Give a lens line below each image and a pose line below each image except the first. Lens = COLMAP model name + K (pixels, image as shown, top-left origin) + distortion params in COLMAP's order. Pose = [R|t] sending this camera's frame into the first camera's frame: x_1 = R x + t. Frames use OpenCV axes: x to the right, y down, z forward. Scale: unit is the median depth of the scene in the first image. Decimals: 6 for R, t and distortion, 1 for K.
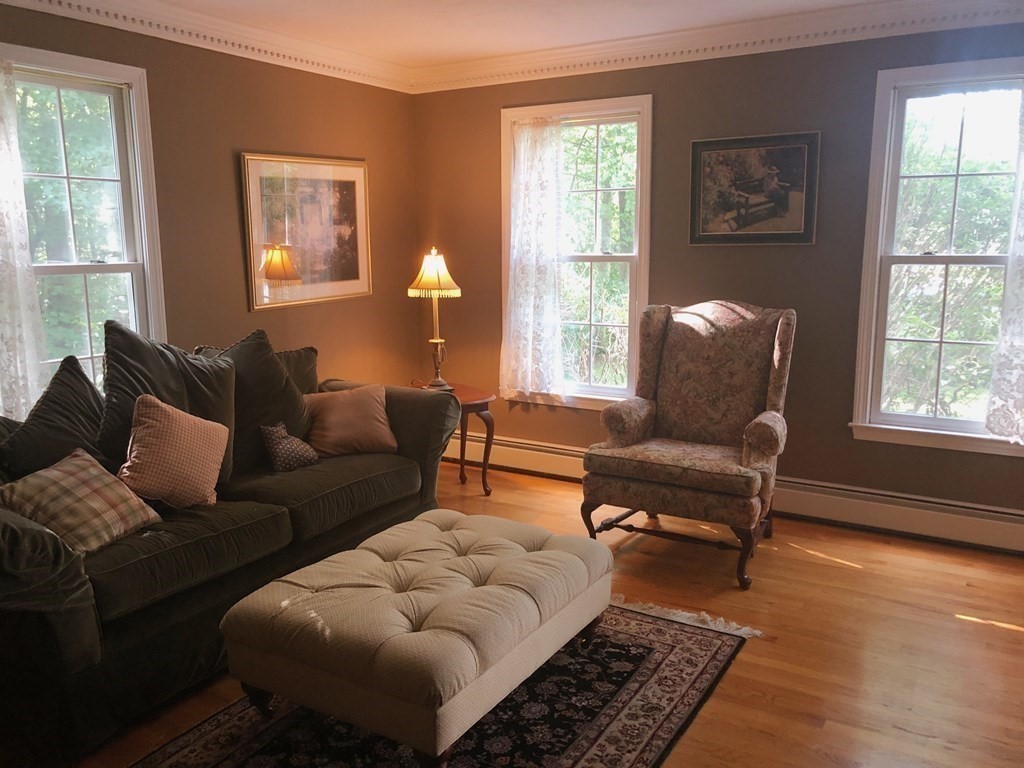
lens RADIAL K [[844.7, 0, 507.1], [0, 844.7, 389.8], [0, 0, 1]] dist [0.035836, -0.020652]
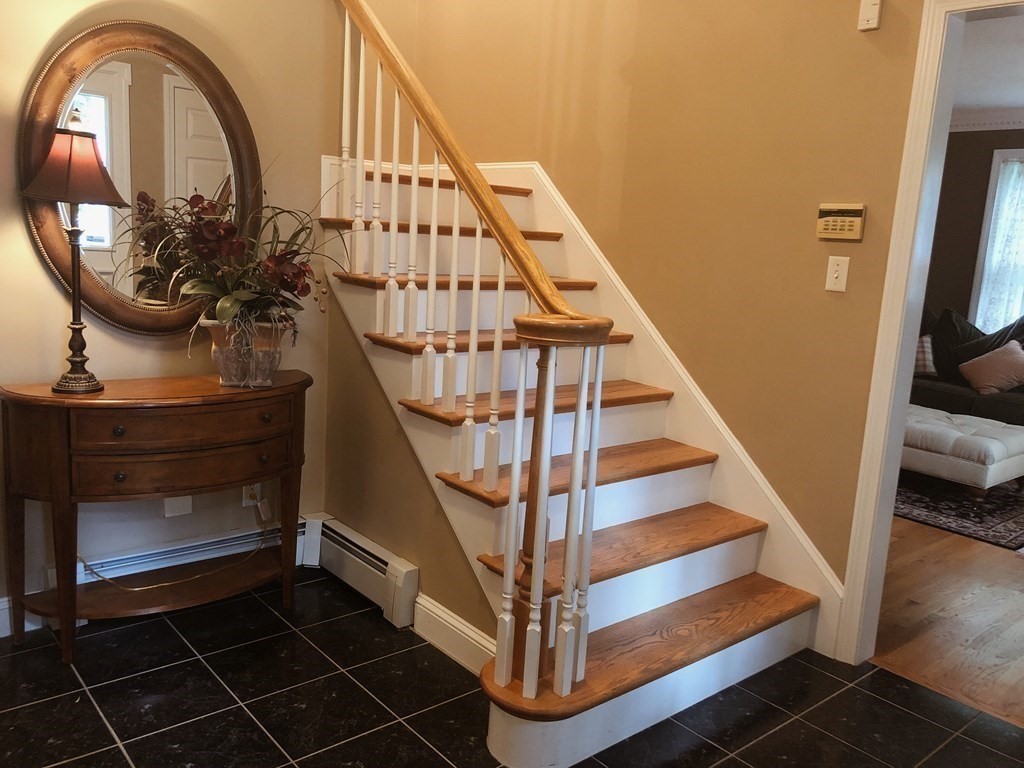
lens RADIAL K [[844.7, 0, 501.3], [0, 844.7, 384.3], [0, 0, 1]] dist [0.035836, -0.020652]
pose [[-0.305296, 0.166235, -0.937636, 1.648644], [-0.222053, 0.945073, 0.239854, -0.091337], [0.926006, 0.281431, -0.251614, 0.484069]]
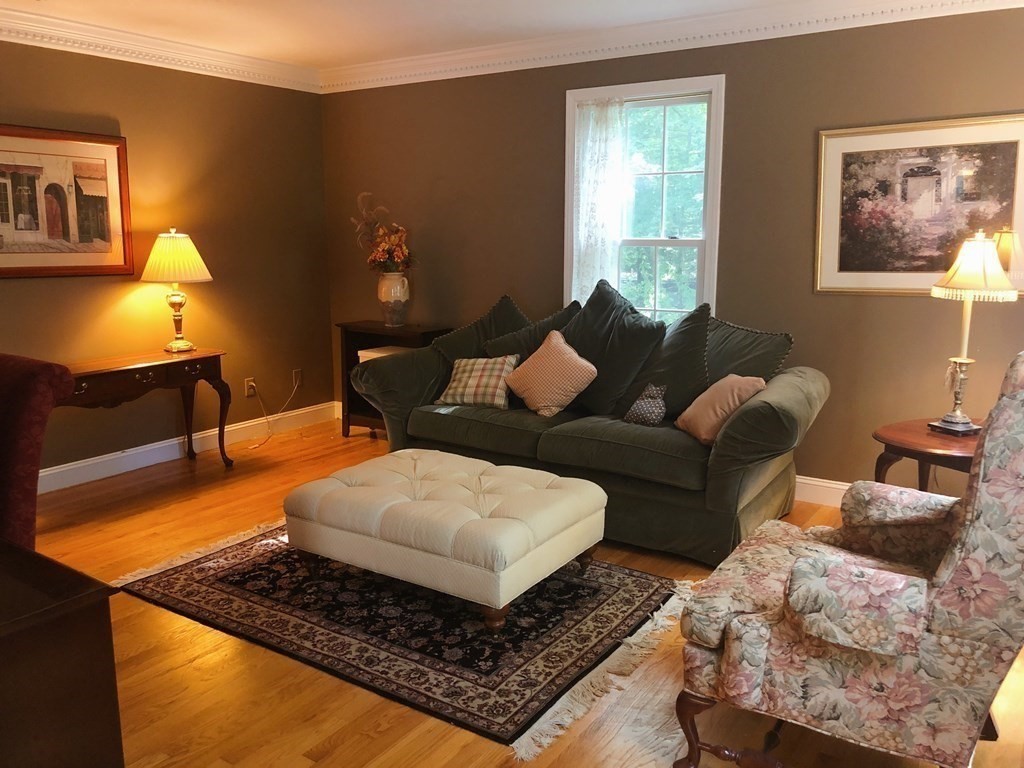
lens RADIAL K [[844.7, 0, 512.4], [0, 844.7, 375.2], [0, 0, 1]] dist [0.035836, -0.020652]
pose [[-0.044062, 0.183520, -0.982028, 0.918296], [-0.172871, 0.966754, 0.188423, -0.164598], [0.983958, 0.178067, -0.010872, 0.897511]]
